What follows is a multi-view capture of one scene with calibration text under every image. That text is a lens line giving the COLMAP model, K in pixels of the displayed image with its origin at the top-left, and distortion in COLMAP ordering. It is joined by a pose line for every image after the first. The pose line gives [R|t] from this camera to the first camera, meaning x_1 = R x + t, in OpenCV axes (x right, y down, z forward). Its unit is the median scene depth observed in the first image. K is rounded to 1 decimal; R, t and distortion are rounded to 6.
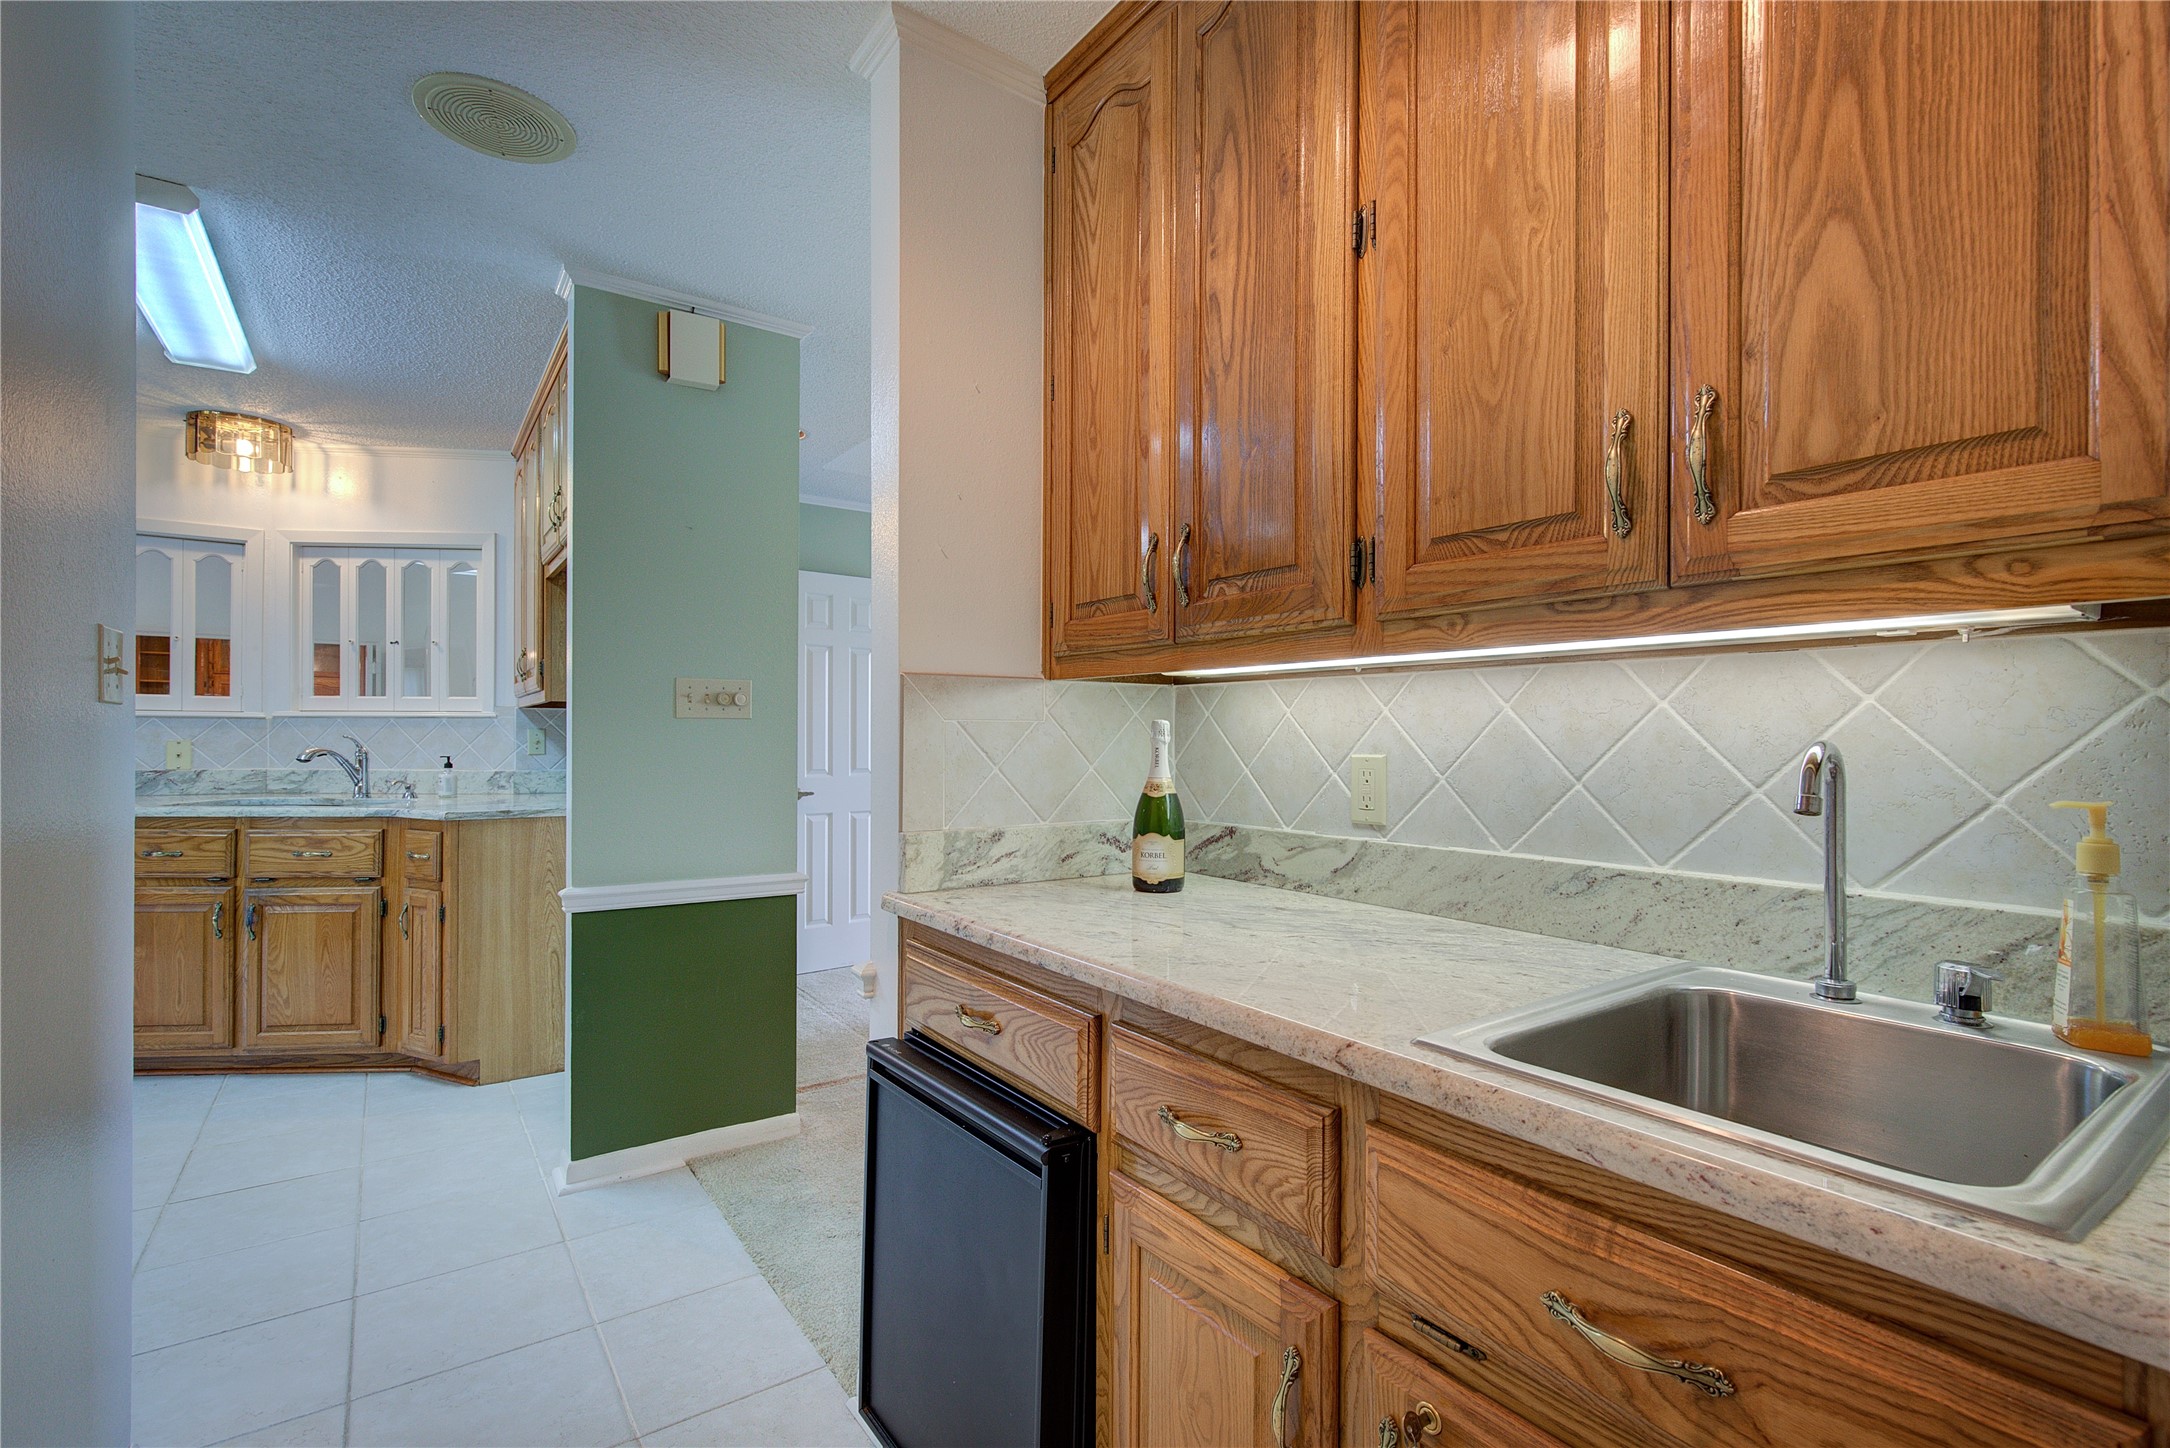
lens RADIAL K [[991.0, 0, 1089.0], [0, 991.0, 738.5], [0, 0, 1]] dist [-0.000036, 0.000095]
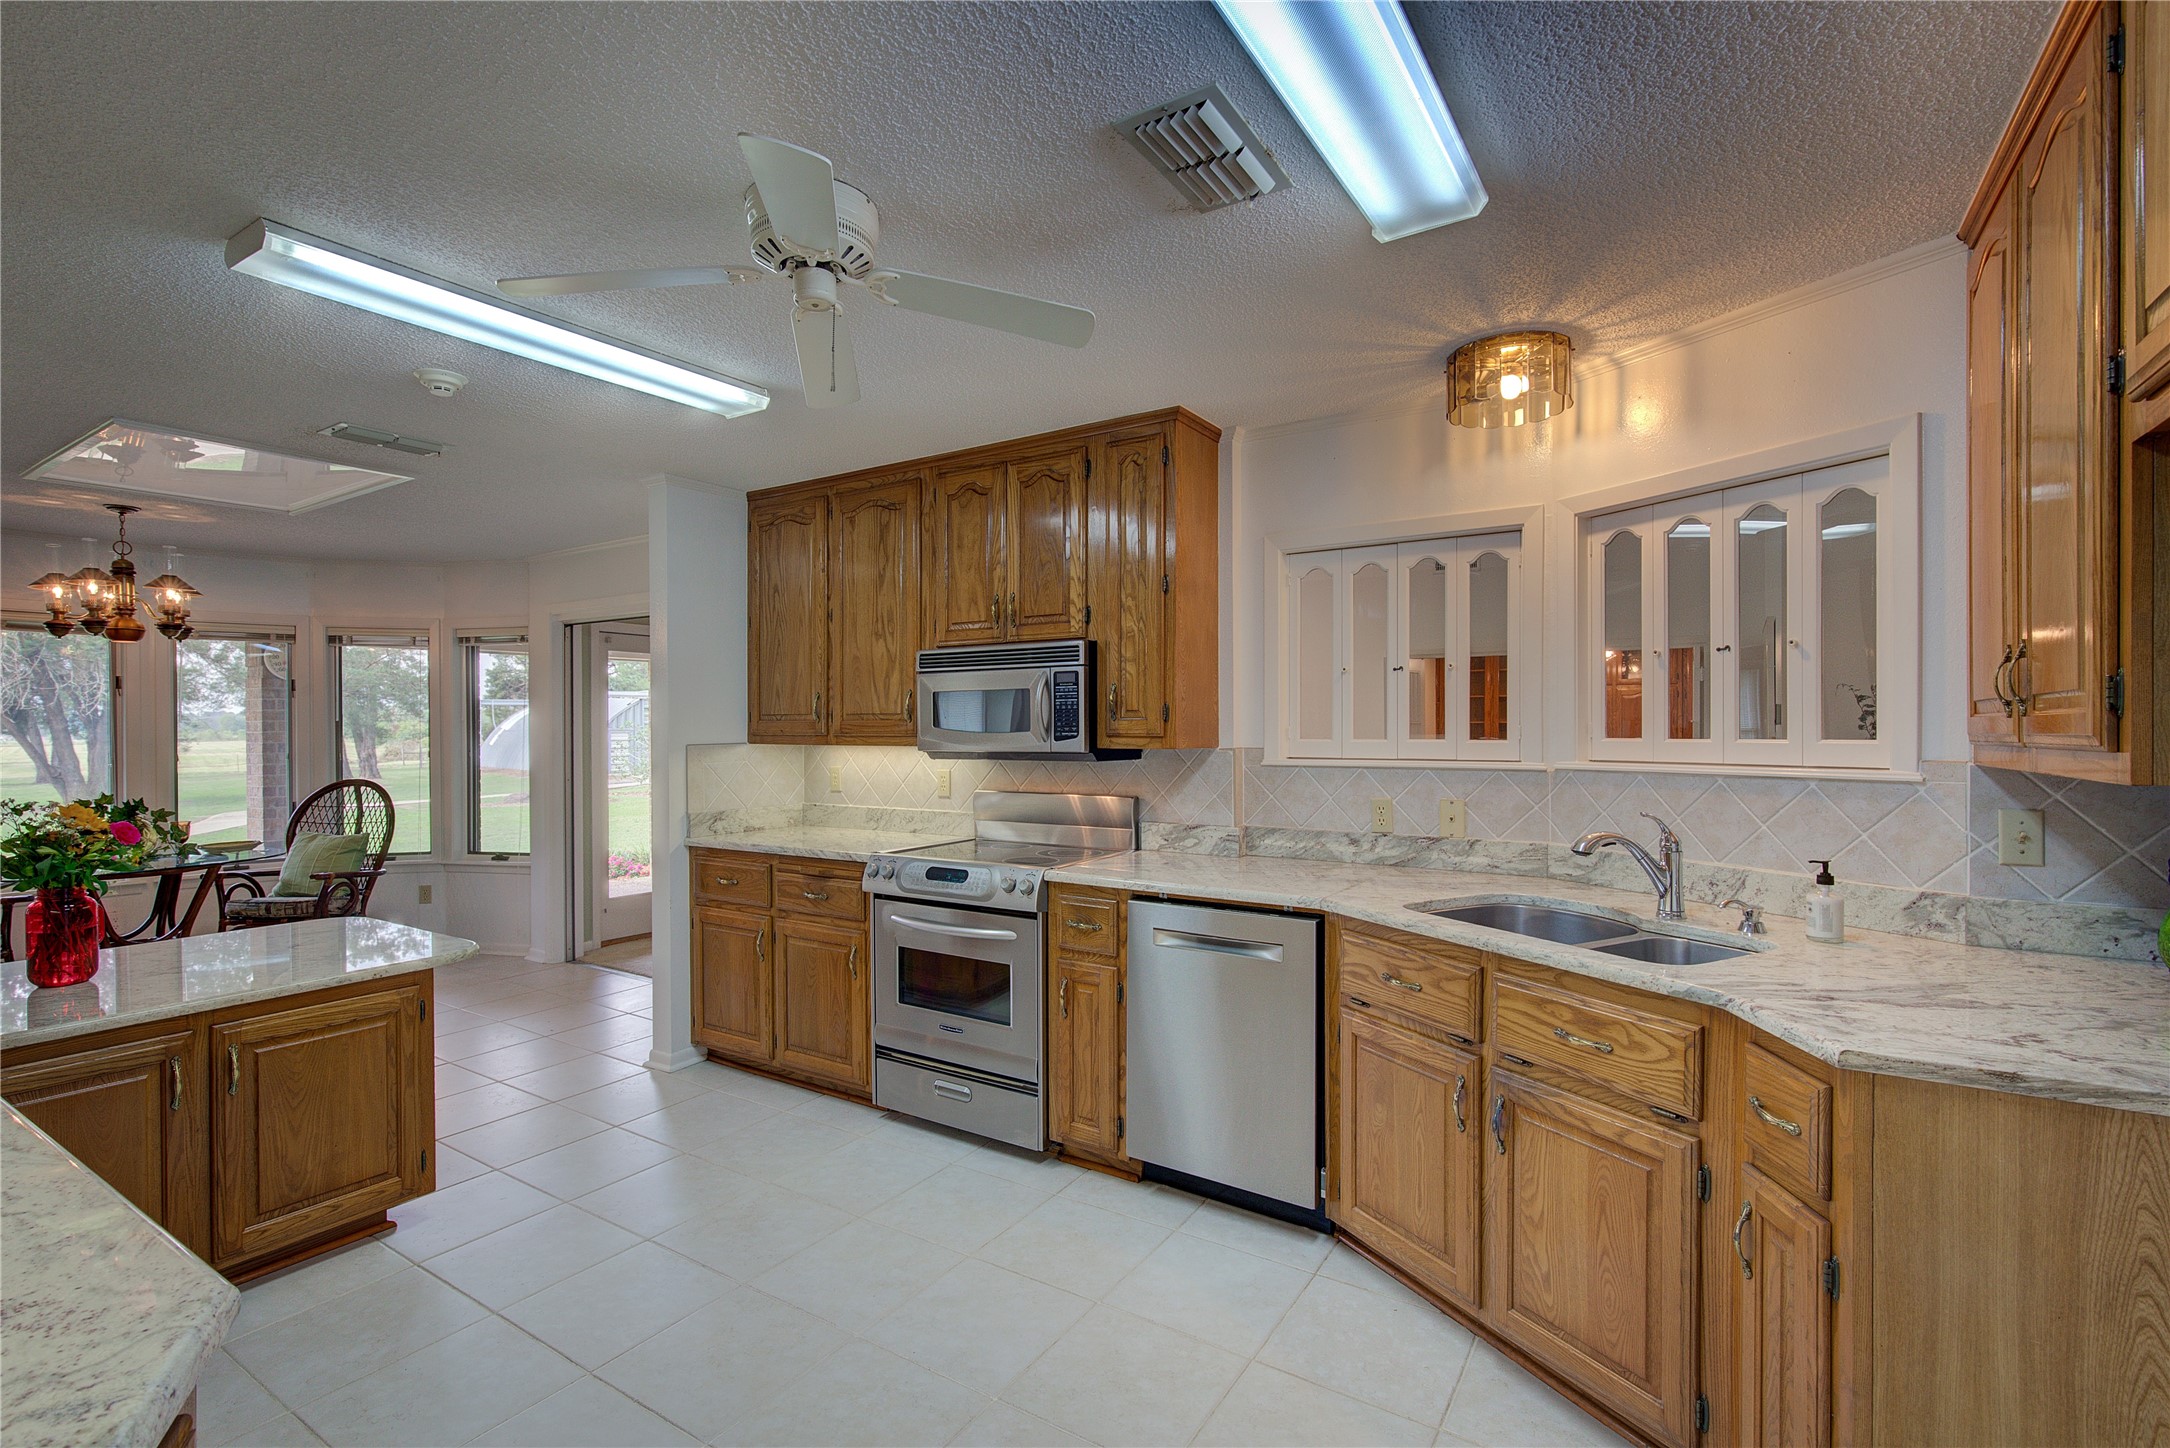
lens RADIAL K [[991.0, 0, 1088.2], [0, 991.0, 734.1], [0, 0, 1]] dist [-0.000036, 0.000095]
pose [[0.377271, -0.000042, -0.926103, -0.313296], [0.005680, 0.999981, 0.002269, -0.052264], [0.926086, -0.006116, 0.377264, 0.450038]]
